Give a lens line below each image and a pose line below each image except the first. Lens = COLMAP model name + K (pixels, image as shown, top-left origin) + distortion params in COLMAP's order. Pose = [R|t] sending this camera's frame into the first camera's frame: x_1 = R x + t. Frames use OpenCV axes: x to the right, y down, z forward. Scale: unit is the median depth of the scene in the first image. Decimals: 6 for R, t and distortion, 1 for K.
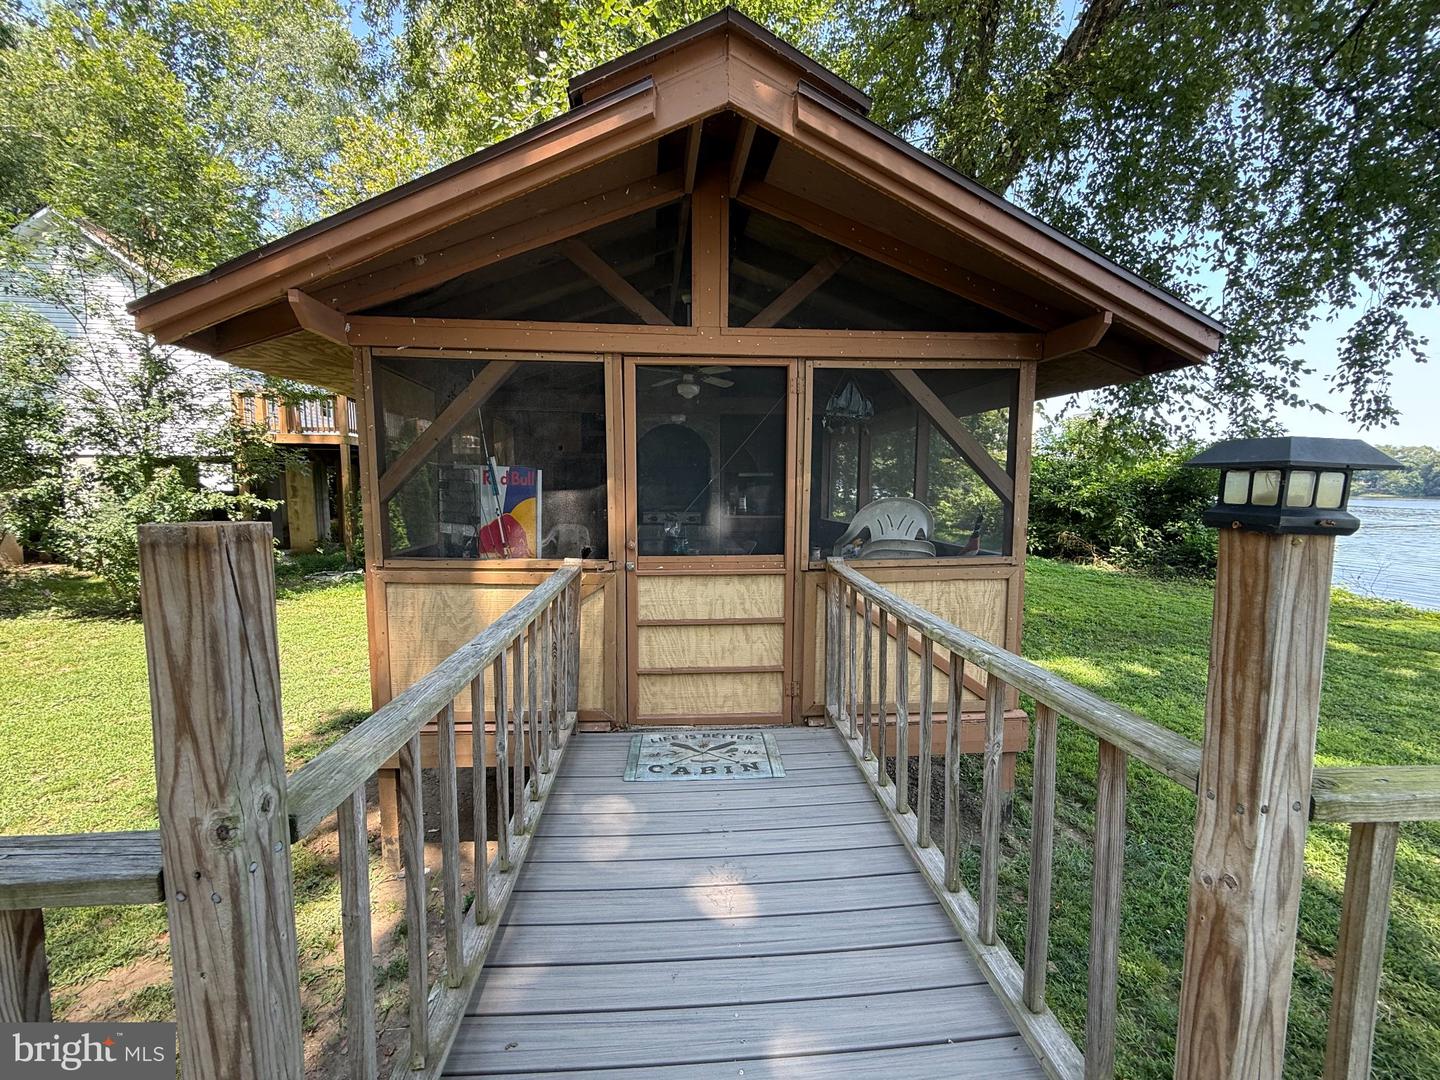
lens RADIAL K [[578.7, 0, 720.0], [0, 578.7, 540.0], [0, 0, 1]] dist [-0.009936, -0.000364]
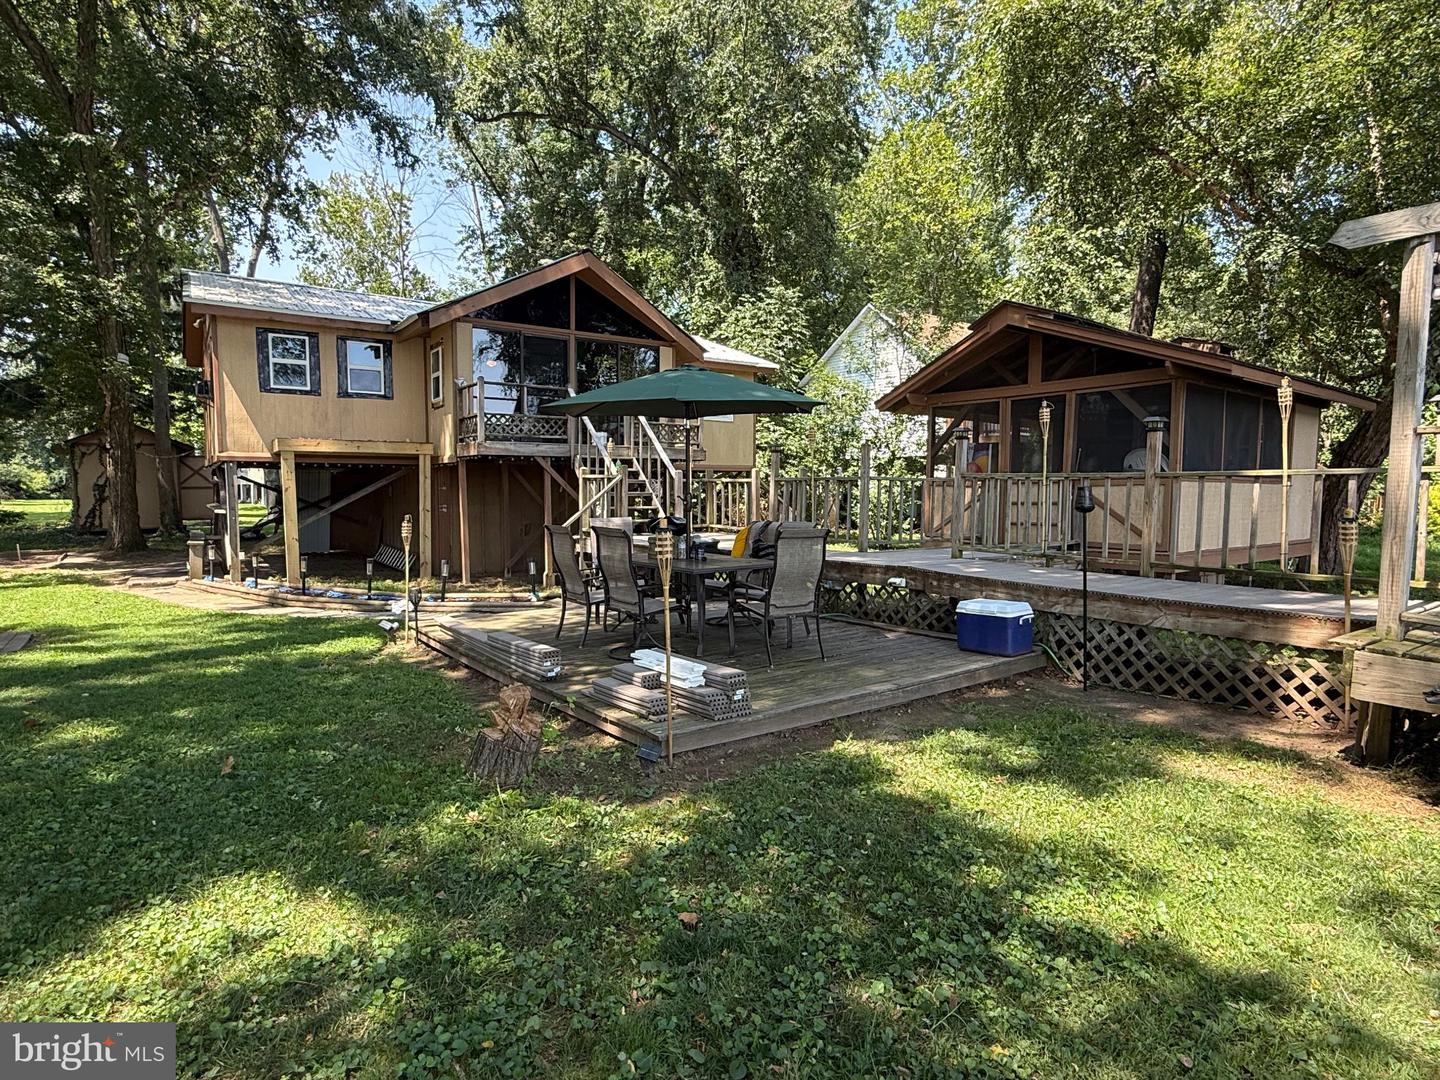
lens RADIAL K [[795.9, 0, 720.0], [0, 795.9, 540.0], [0, 0, 1]] dist [-0.000404, -0.000025]
pose [[0.517262, 0.049706, -0.854382, 0.890120], [-0.087938, 0.996115, 0.004712, 0.164144], [0.851297, 0.072696, 0.519624, -0.755973]]
